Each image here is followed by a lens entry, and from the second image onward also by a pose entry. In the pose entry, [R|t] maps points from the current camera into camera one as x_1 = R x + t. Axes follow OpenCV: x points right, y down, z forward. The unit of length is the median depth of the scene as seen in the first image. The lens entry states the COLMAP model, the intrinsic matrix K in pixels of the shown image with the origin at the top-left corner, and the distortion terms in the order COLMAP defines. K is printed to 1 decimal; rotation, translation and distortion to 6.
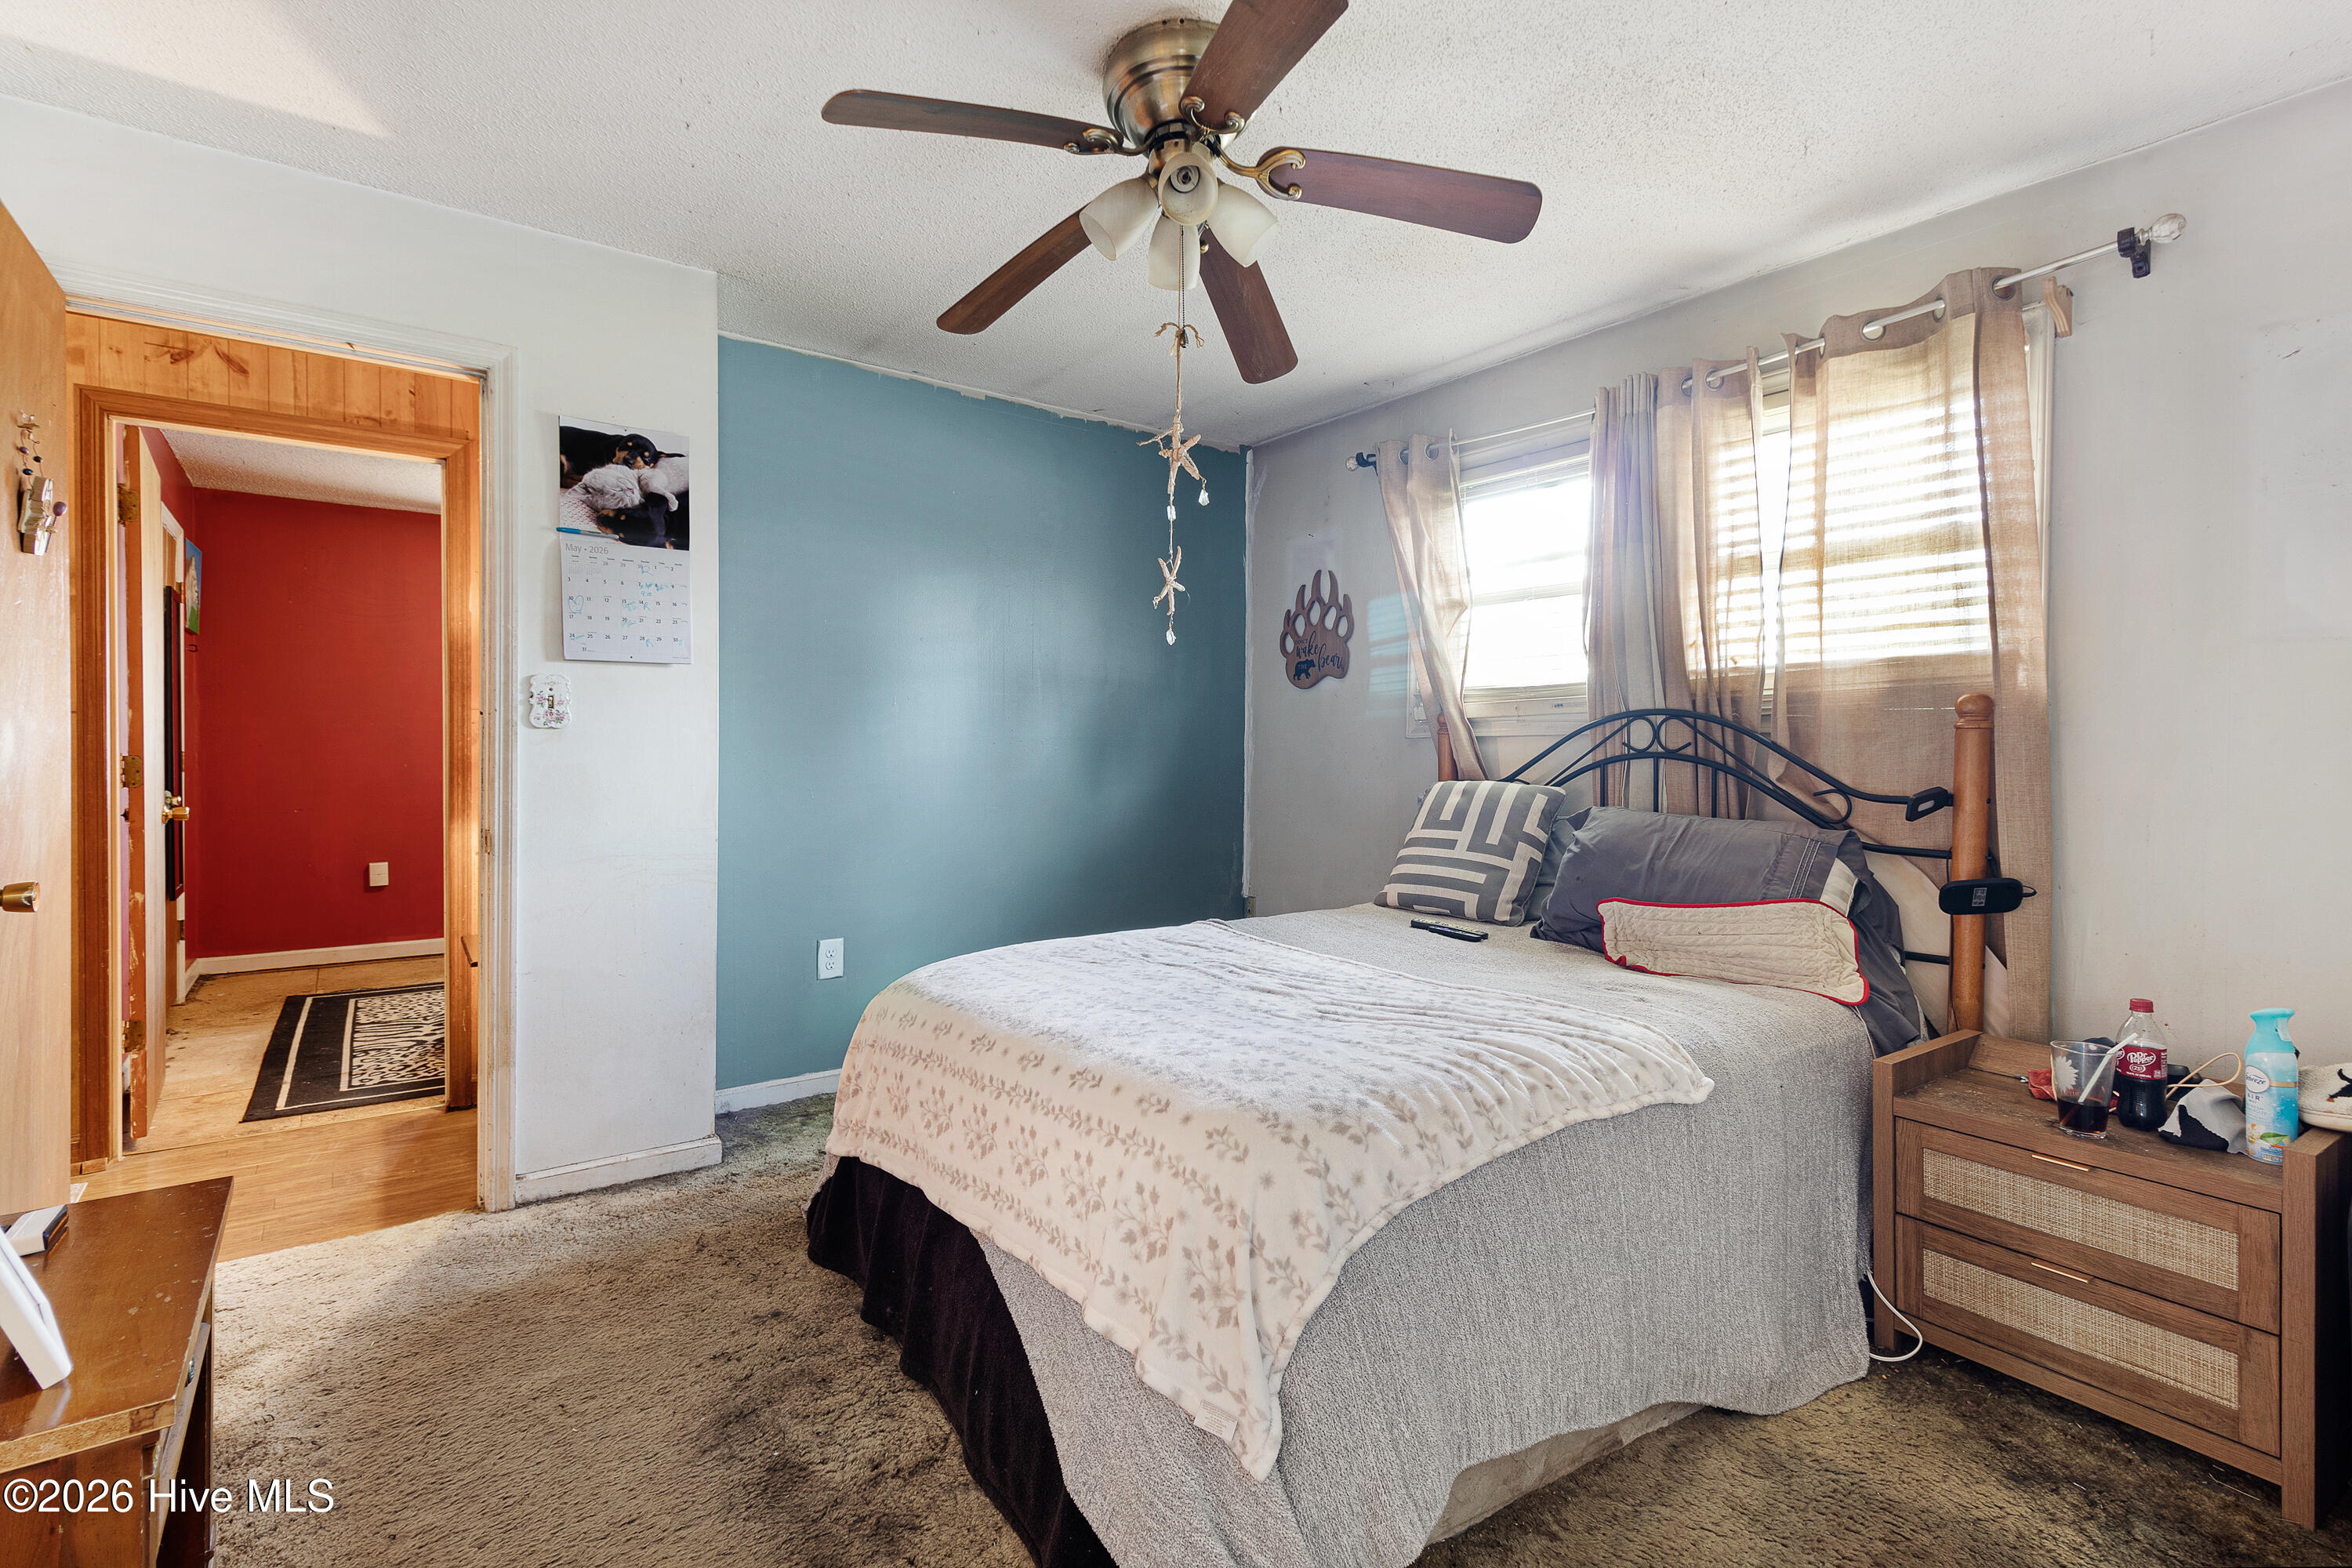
lens RADIAL K [[1109.5, 0, 1176.0], [0, 1109.5, 784.0], [0, 0, 1]] dist [0.001459, 0.000228]
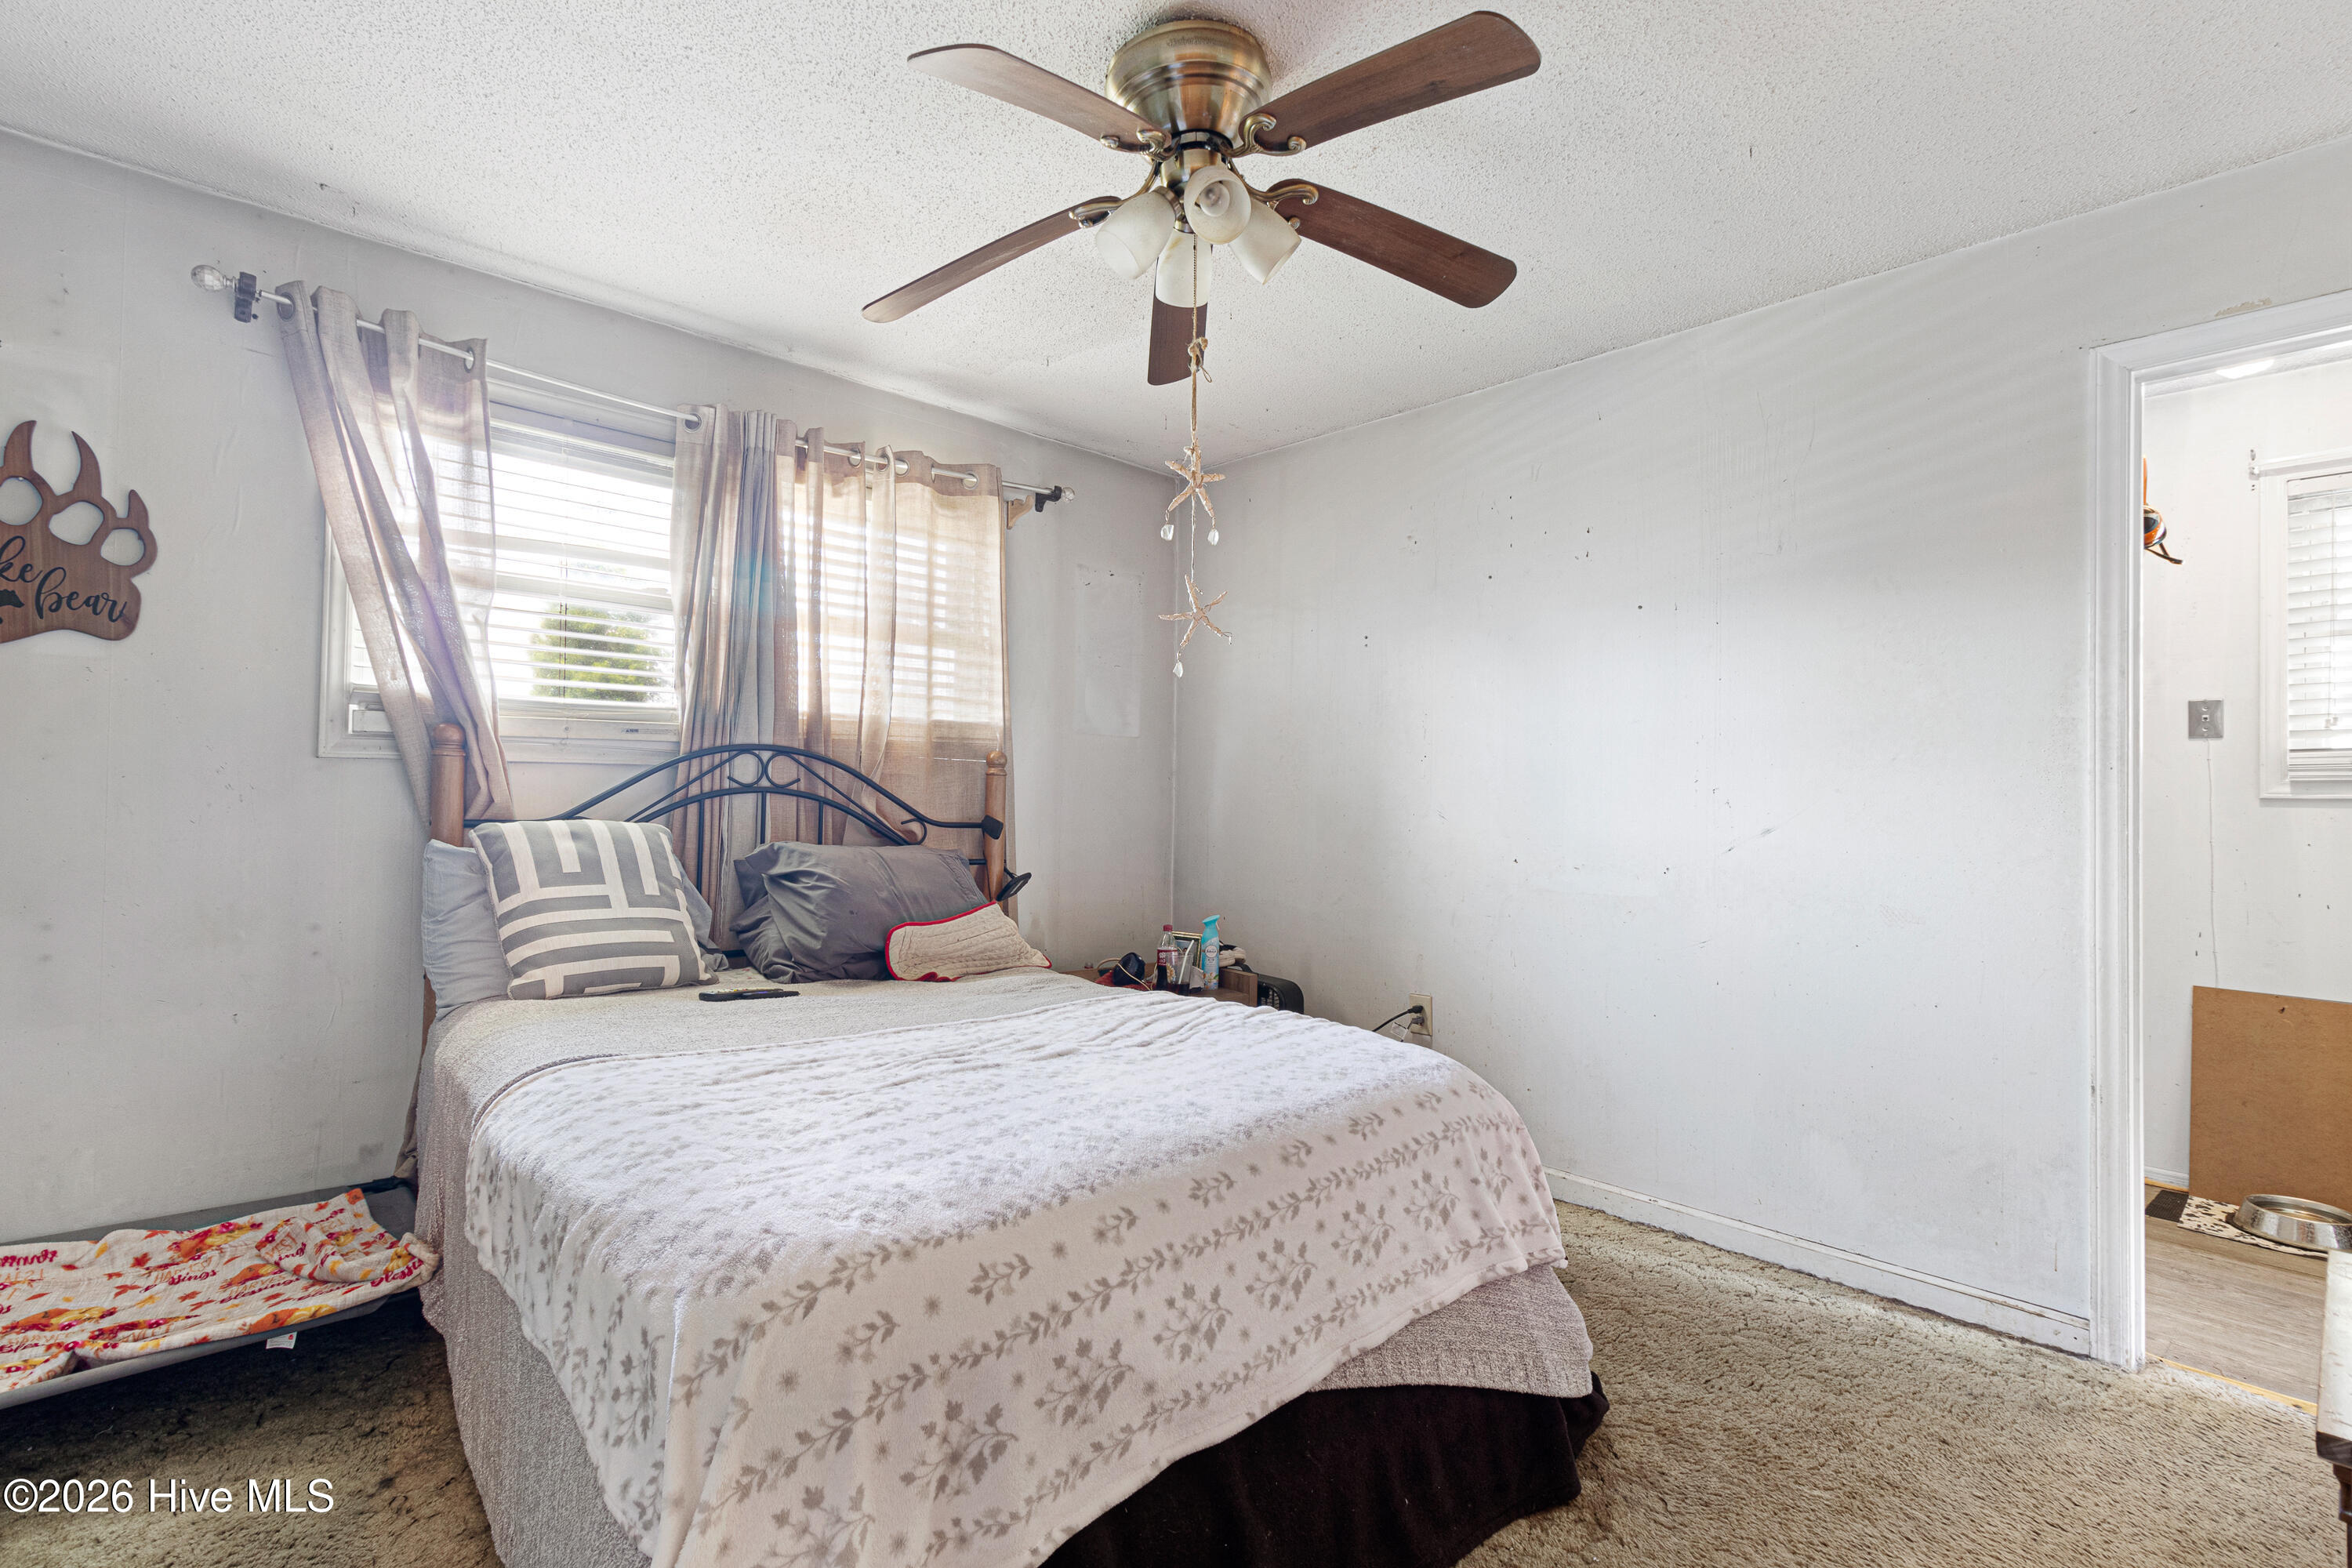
lens RADIAL K [[1081.6, 0, 1176.0], [0, 1081.6, 784.0], [0, 0, 1]] dist [-0.001941, -0.000052]
pose [[-0.104468, 0.008617, 0.994491, -0.600864], [0.010385, 0.999917, -0.007573, -0.020254], [-0.994474, 0.009537, -0.104548, 0.737265]]
